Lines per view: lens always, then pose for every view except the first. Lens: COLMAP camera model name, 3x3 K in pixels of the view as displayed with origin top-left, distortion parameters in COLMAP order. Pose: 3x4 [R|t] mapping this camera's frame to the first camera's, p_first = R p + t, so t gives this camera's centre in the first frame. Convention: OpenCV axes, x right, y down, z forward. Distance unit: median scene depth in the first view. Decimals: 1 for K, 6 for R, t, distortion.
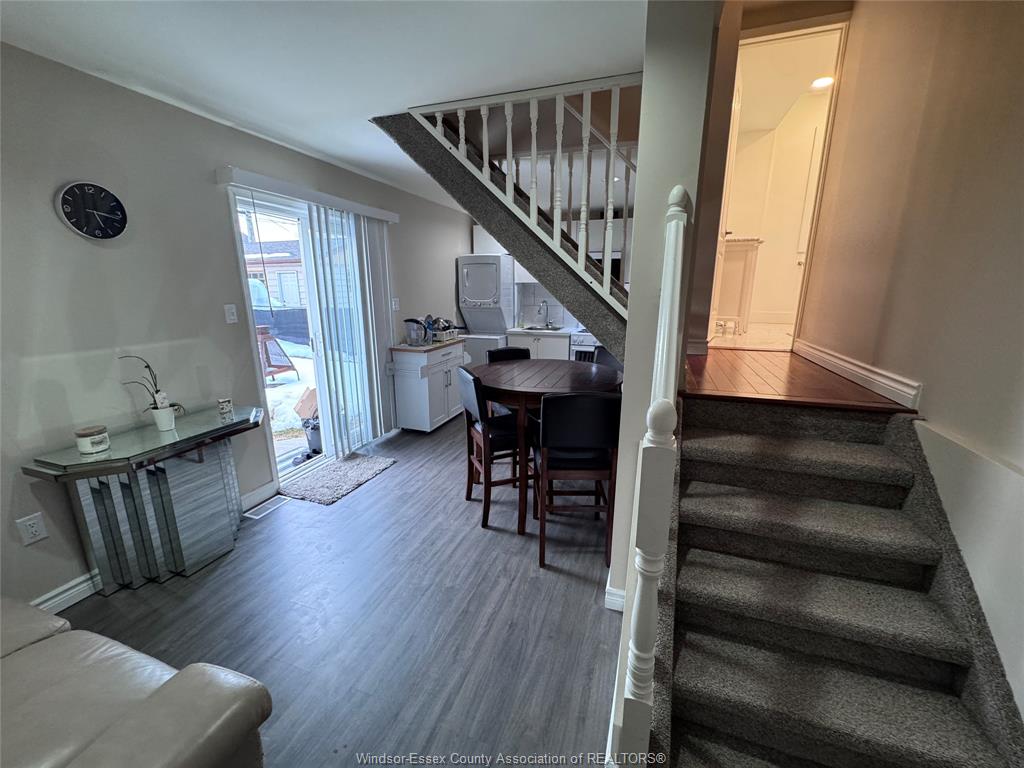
lens RADIAL K [[409.4, 0, 508.5], [0, 409.4, 383.6], [0, 0, 1]] dist [0.000435, -0.000175]
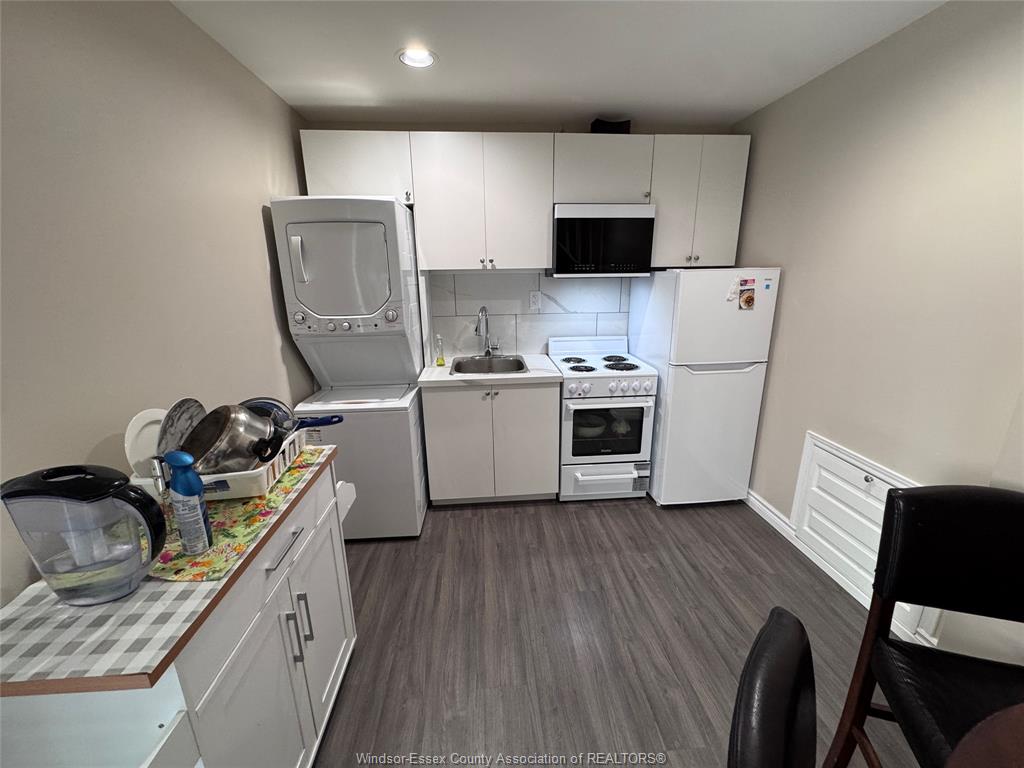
lens RADIAL K [[409.4, 0, 515.1], [0, 409.4, 382.8], [0, 0, 1]] dist [0.000435, -0.000175]
pose [[0.909309, -0.120857, 0.398184, -0.089077], [0.107822, 0.992644, 0.055062, -0.145703], [-0.401910, -0.007135, 0.915651, 0.578850]]
